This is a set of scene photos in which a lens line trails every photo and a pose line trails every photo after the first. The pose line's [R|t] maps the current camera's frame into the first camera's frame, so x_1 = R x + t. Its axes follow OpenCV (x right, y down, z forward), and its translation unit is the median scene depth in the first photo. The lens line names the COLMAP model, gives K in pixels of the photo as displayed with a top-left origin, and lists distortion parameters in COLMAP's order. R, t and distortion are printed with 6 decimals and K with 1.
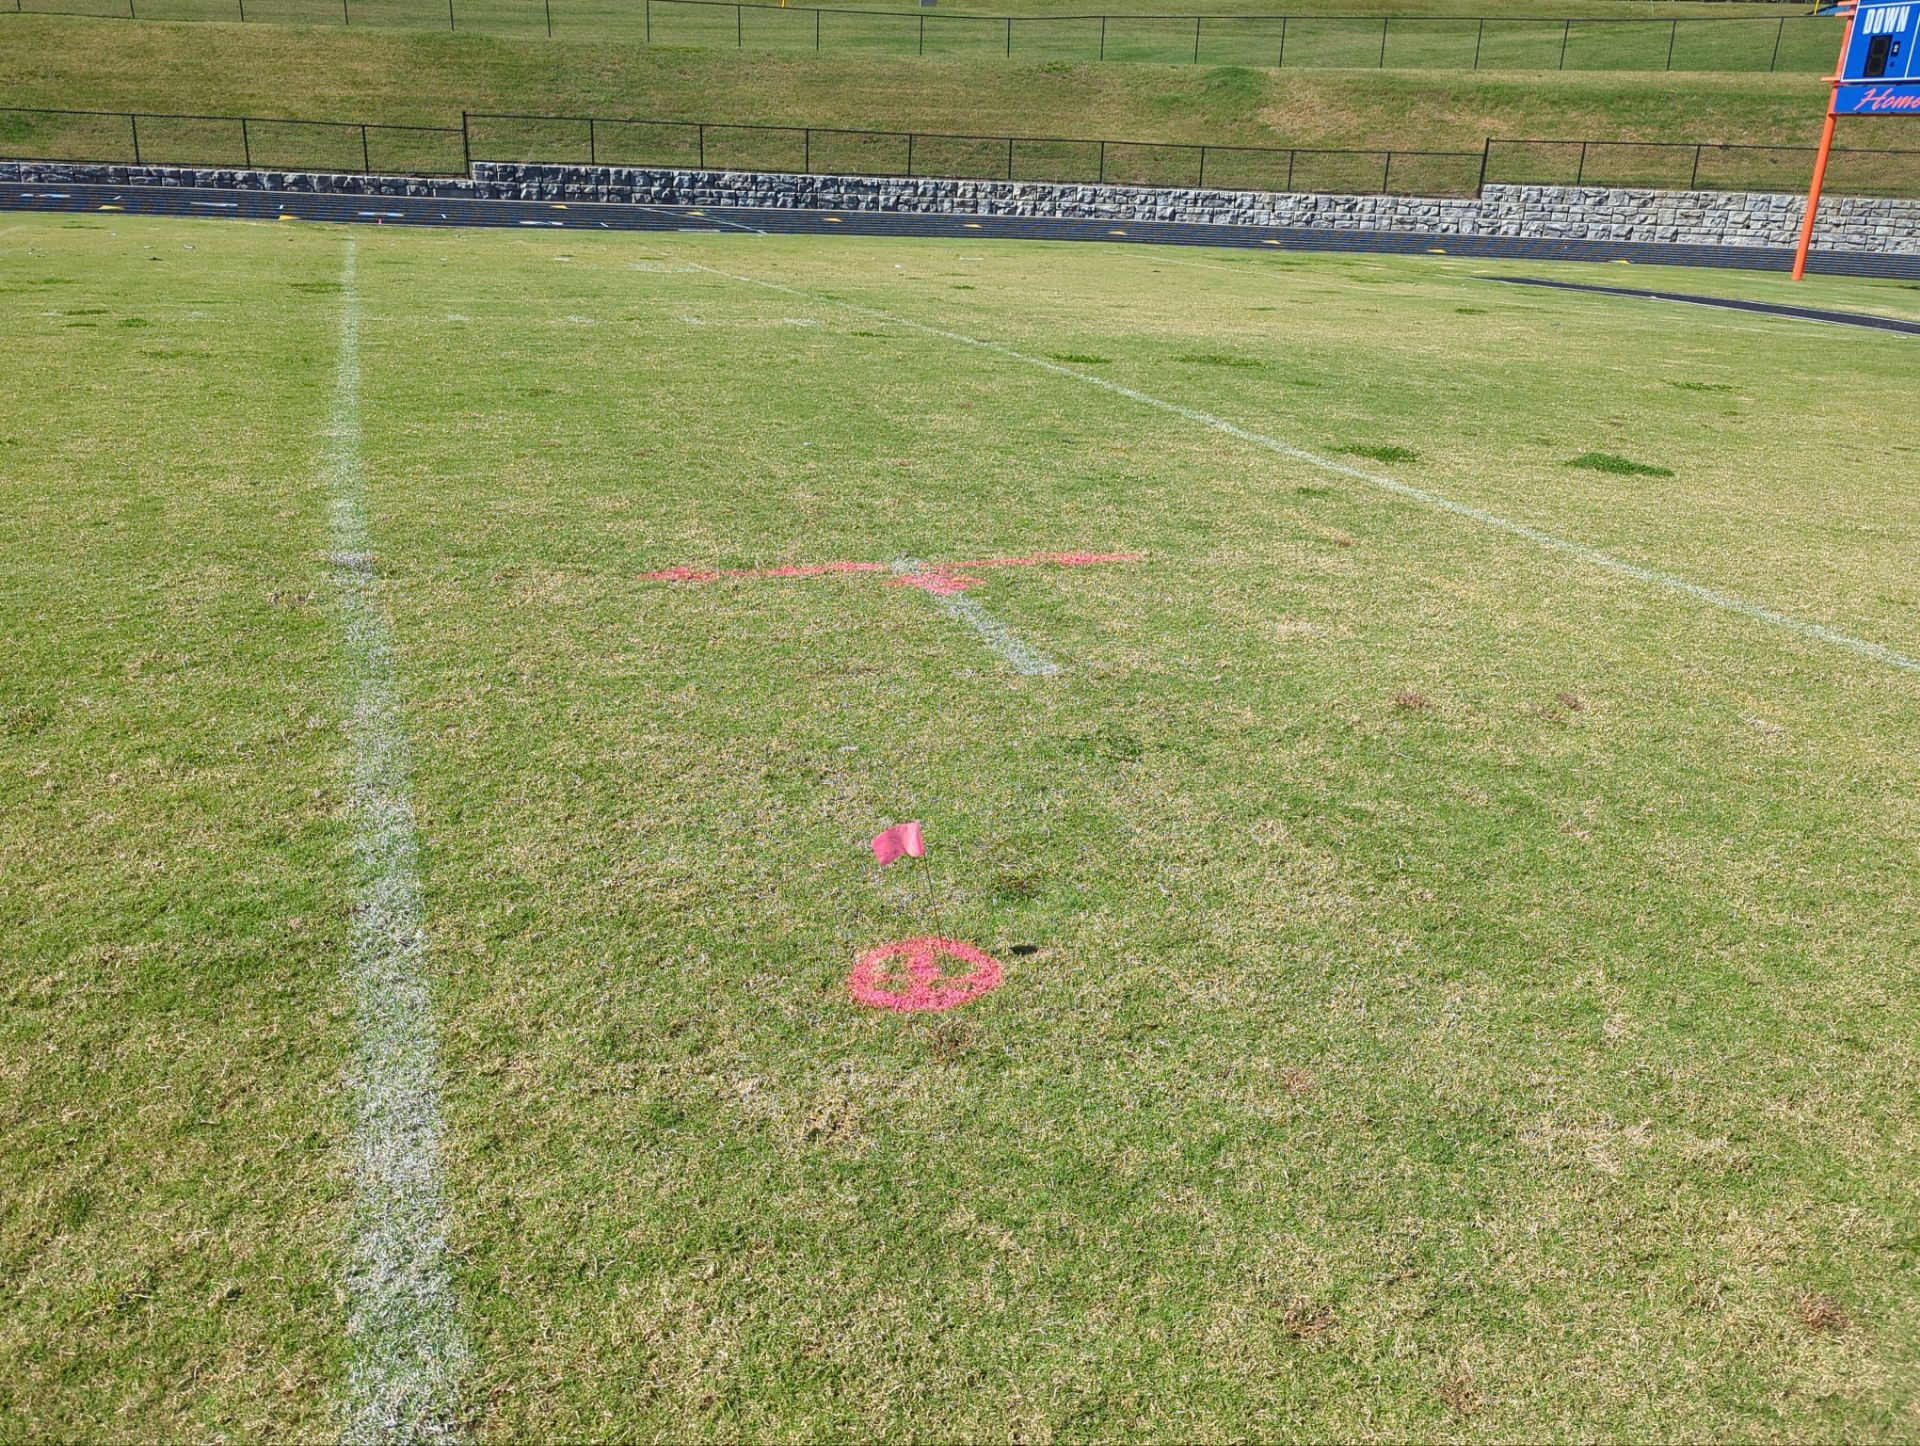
lens RADIAL K [[1573.8, 0, 953.1], [0, 1573.8, 711.6], [0, 0, 1]] dist [0.057986, -0.049290]
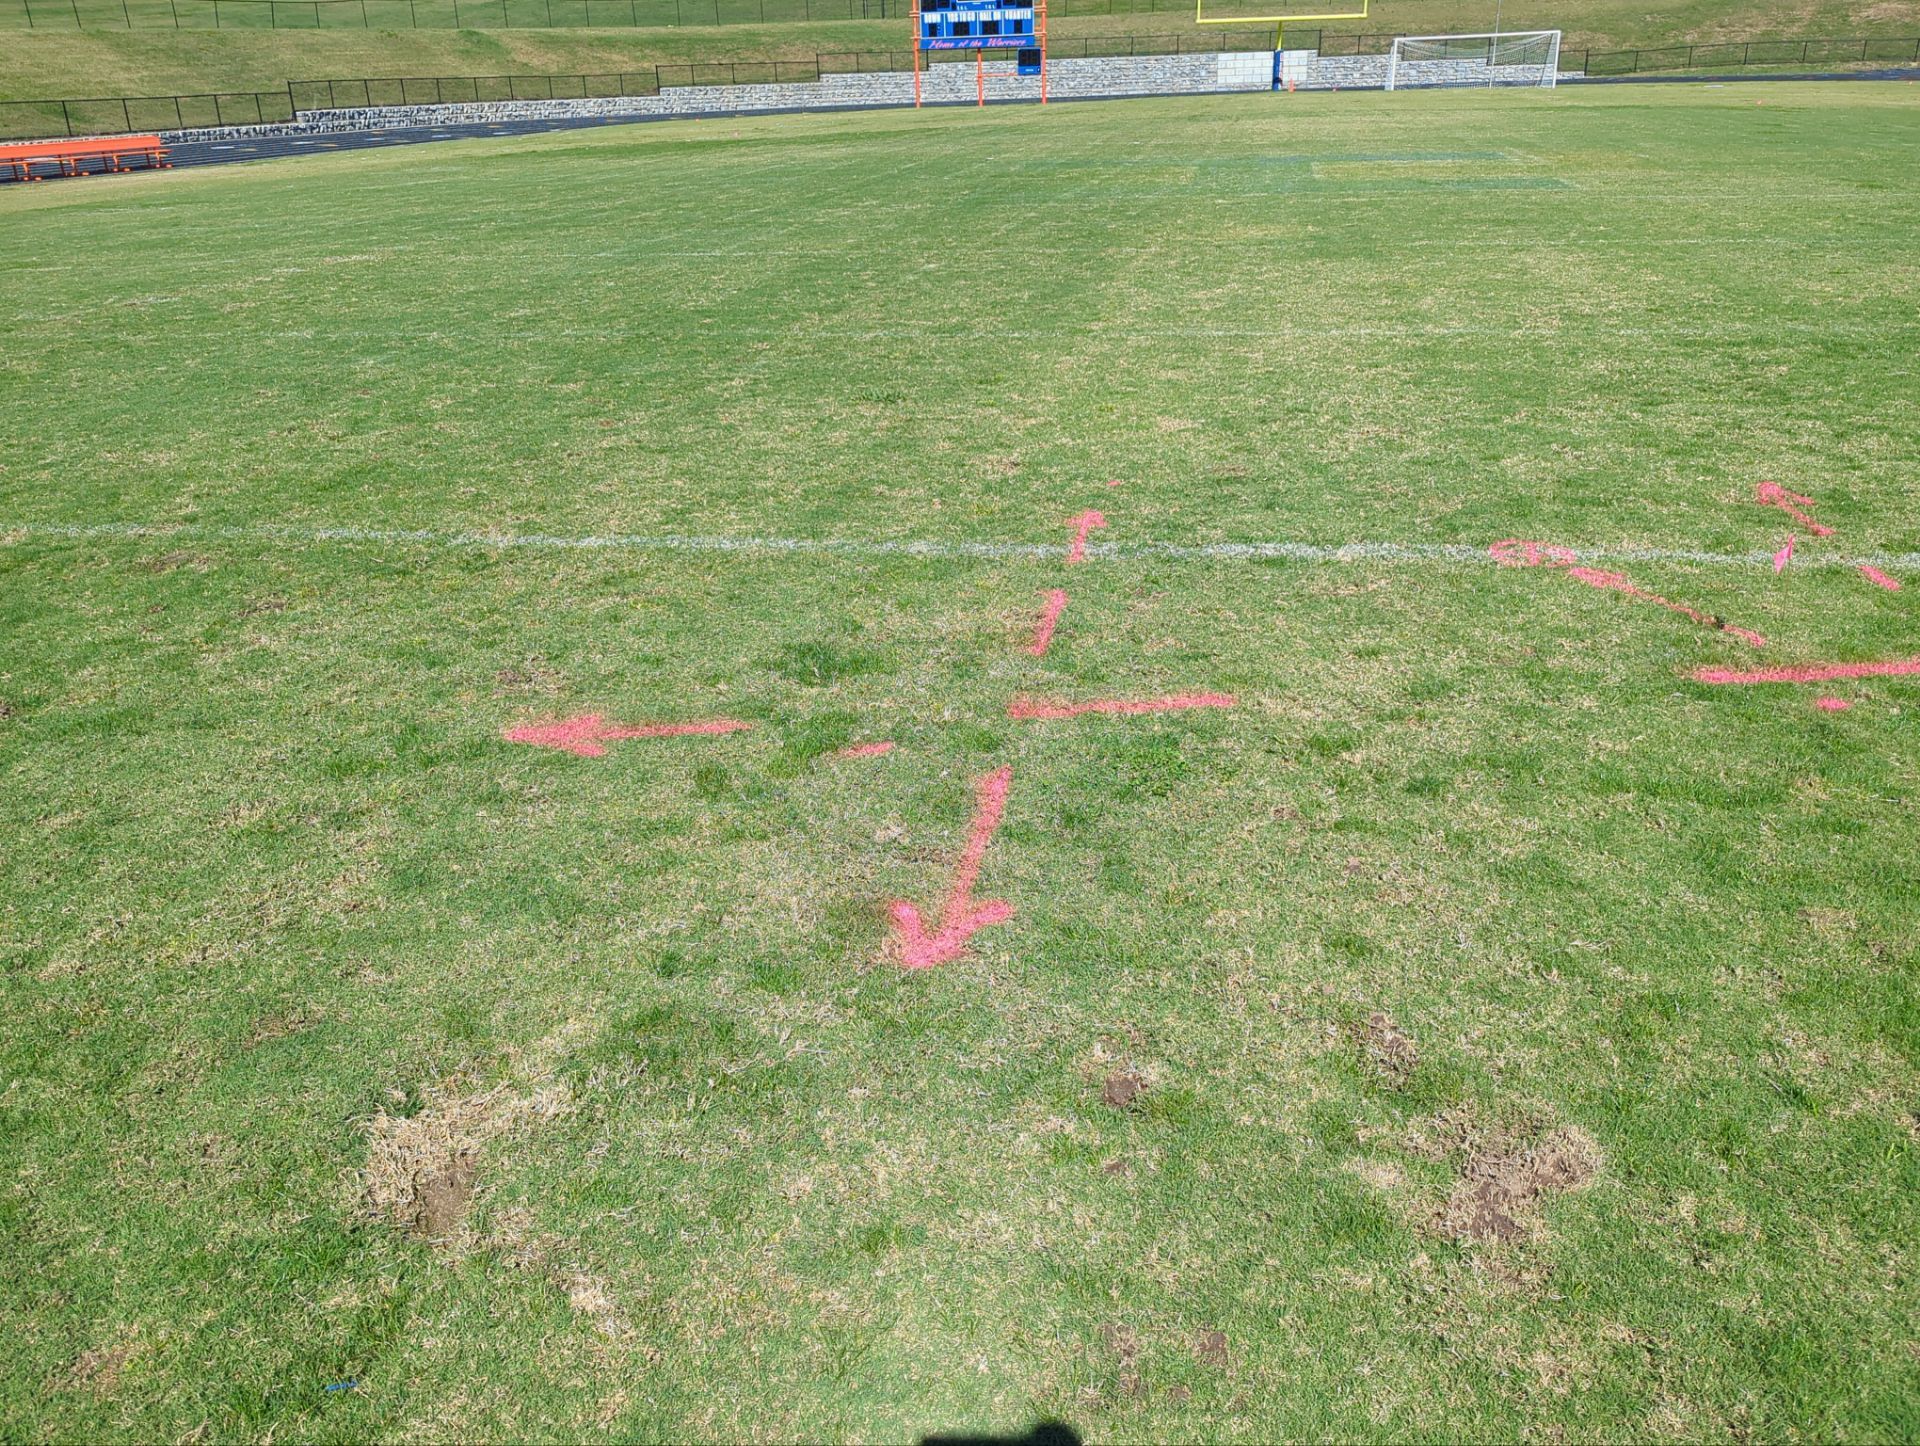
lens RADIAL K [[1570.0, 0, 937.0], [0, 1570.0, 713.1], [0, 0, 1]] dist [0.064288, -0.053754]
pose [[0.511744, -0.373727, 0.773593, -1.357885], [0.334597, 0.916033, 0.221199, 0.073790], [-0.791305, 0.145645, 0.593822, -0.378405]]
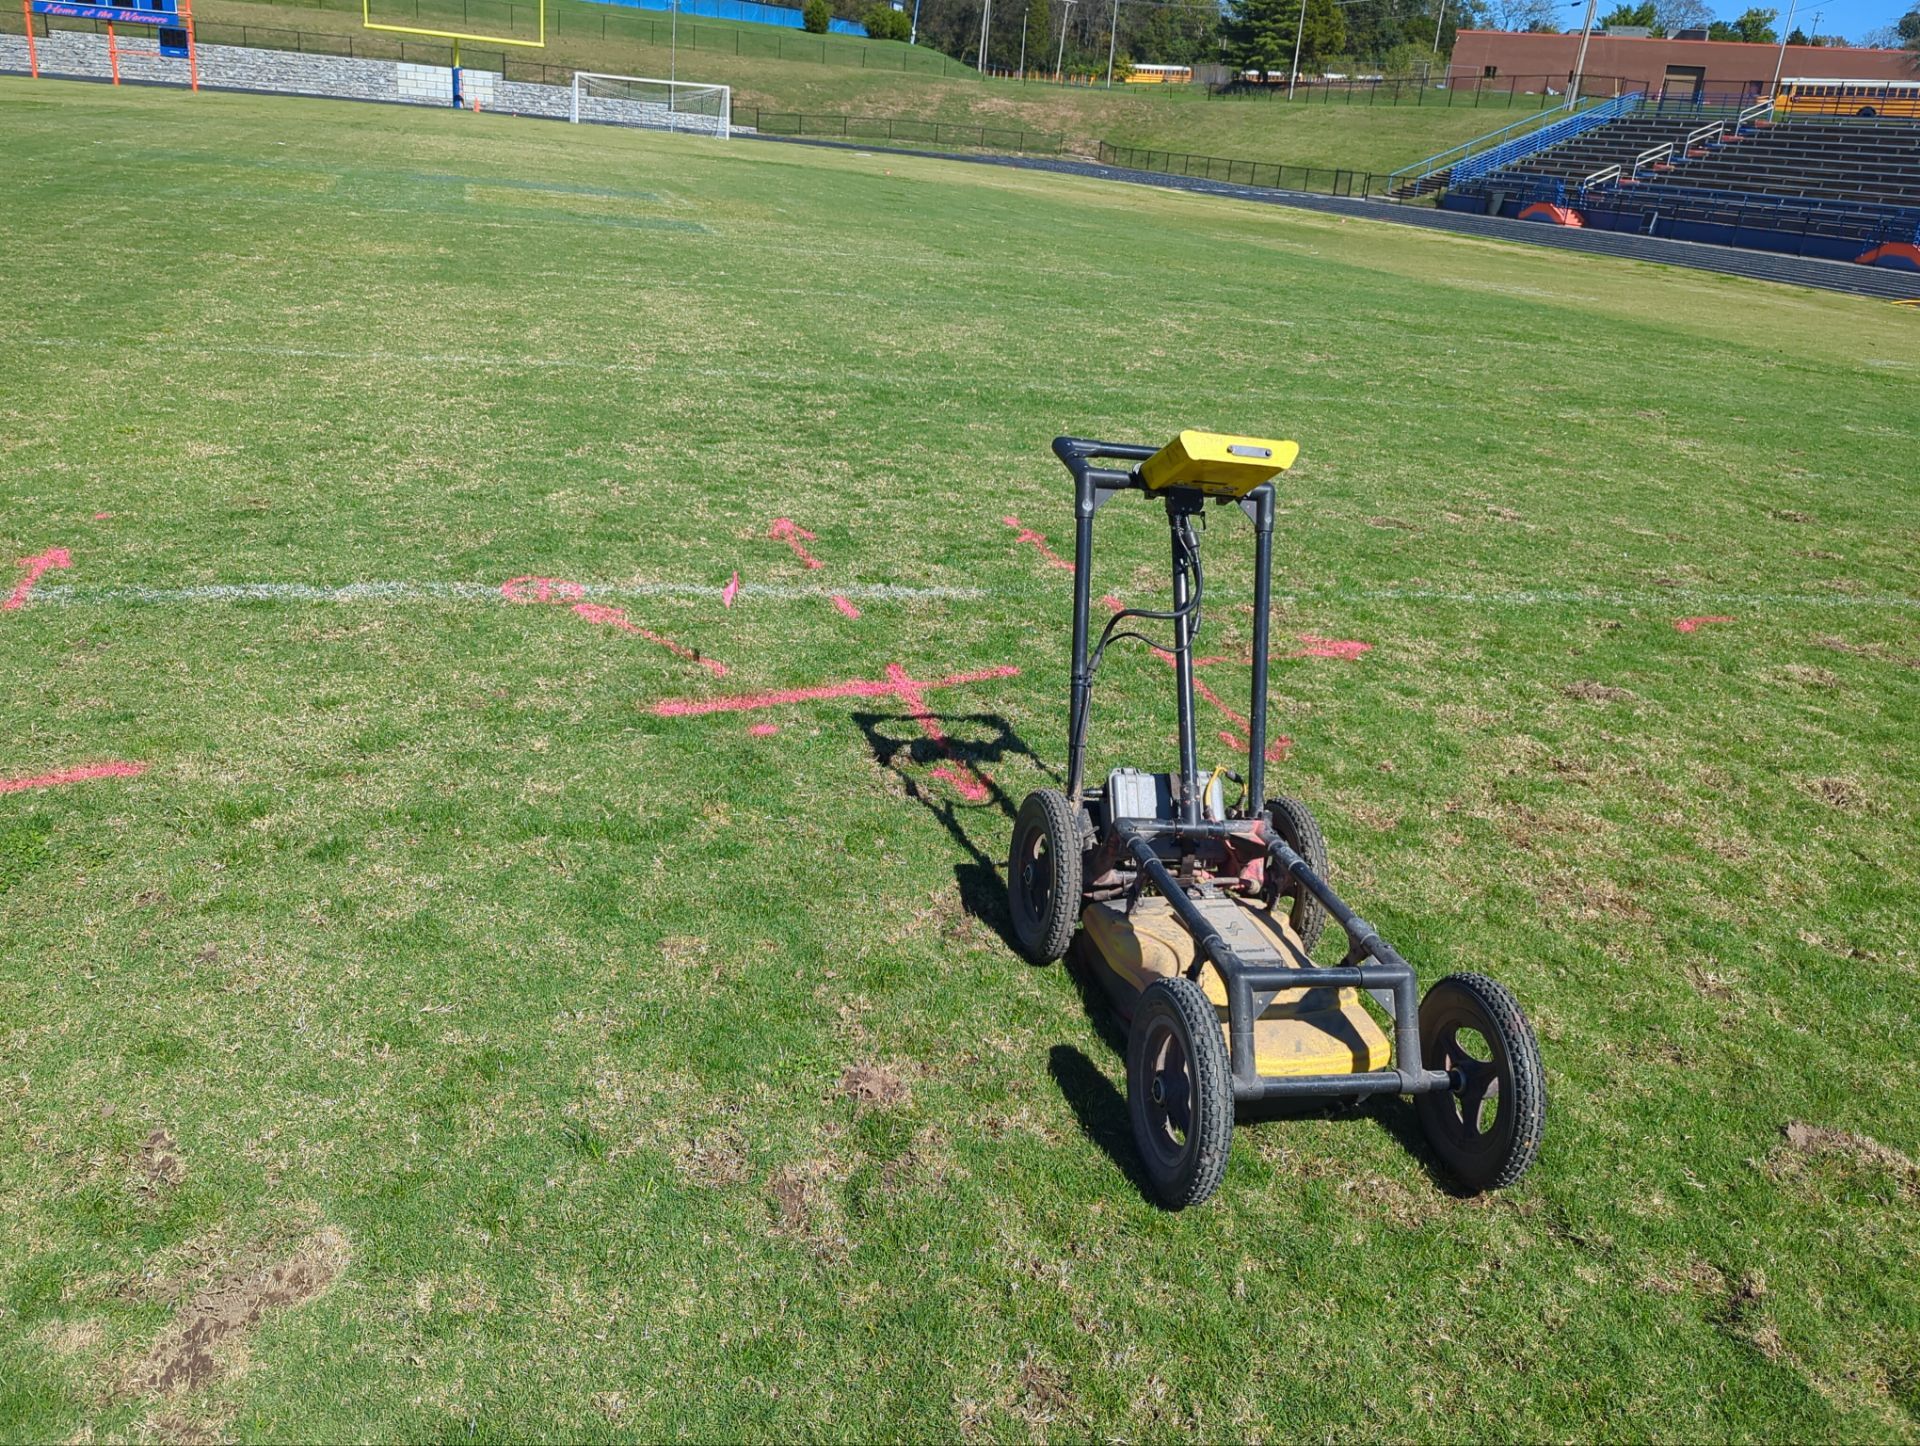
lens RADIAL K [[1579.7, 0, 954.3], [0, 1579.7, 704.6], [0, 0, 1]] dist [0.065697, -0.060734]
pose [[0.080345, -0.374828, 0.923606, -1.339182], [0.259674, 0.902477, 0.343664, 0.084463], [-0.962348, 0.212225, 0.169843, -0.407440]]
